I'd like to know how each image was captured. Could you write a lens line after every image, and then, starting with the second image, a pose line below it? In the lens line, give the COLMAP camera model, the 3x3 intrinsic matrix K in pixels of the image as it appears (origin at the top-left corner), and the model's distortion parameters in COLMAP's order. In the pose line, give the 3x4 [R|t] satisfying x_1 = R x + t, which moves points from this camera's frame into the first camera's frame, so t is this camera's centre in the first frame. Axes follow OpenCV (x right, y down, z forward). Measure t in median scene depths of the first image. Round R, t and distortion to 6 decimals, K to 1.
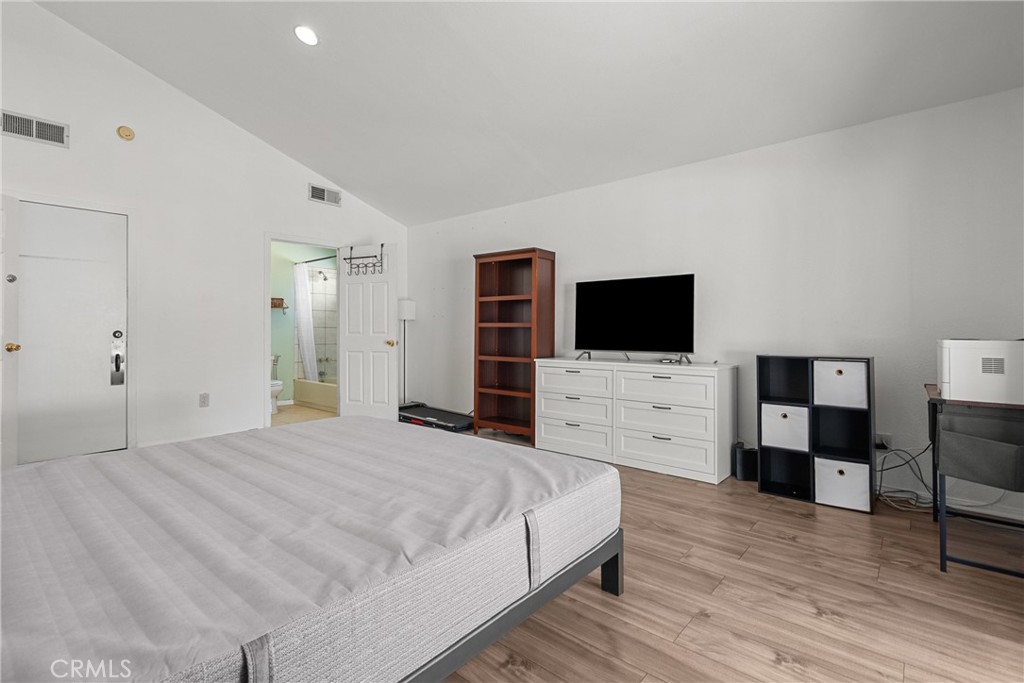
lens RADIAL K [[472.9, 0, 504.9], [0, 472.9, 333.9], [0, 0, 1]] dist [0.000570, 0.000786]
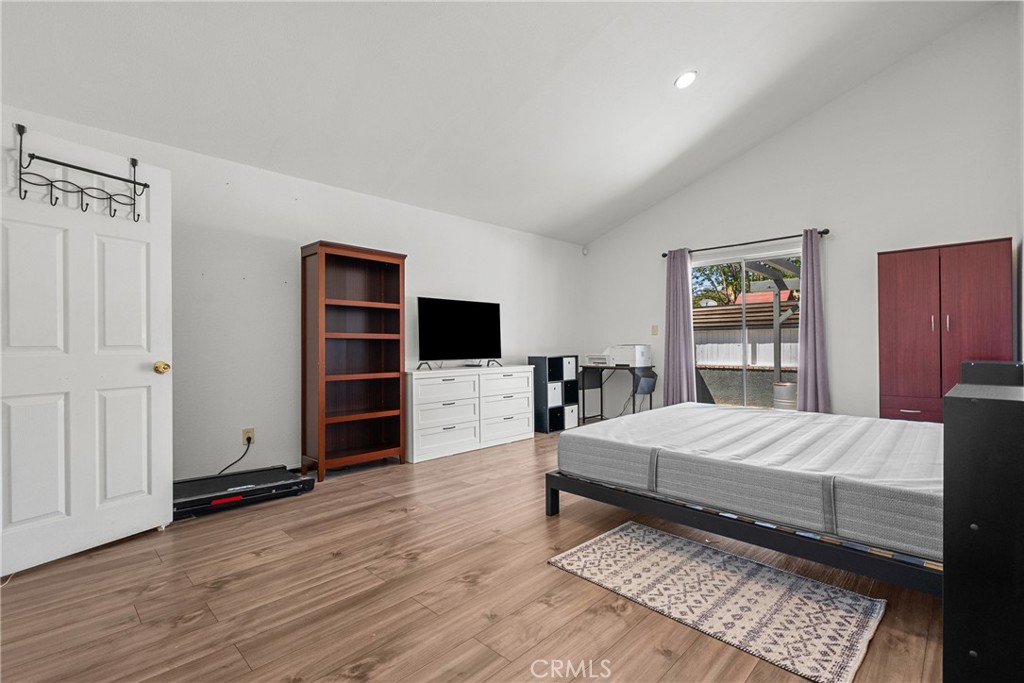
lens RADIAL K [[450.8, 0, 512.9], [0, 450.8, 339.4], [0, 0, 1]] dist [0.001719, 0.000121]
pose [[0.063238, 0.005630, 0.997983, -0.835123], [0.005702, 0.999966, -0.006002, -0.006972], [-0.997982, 0.006070, 0.063204, 0.732619]]
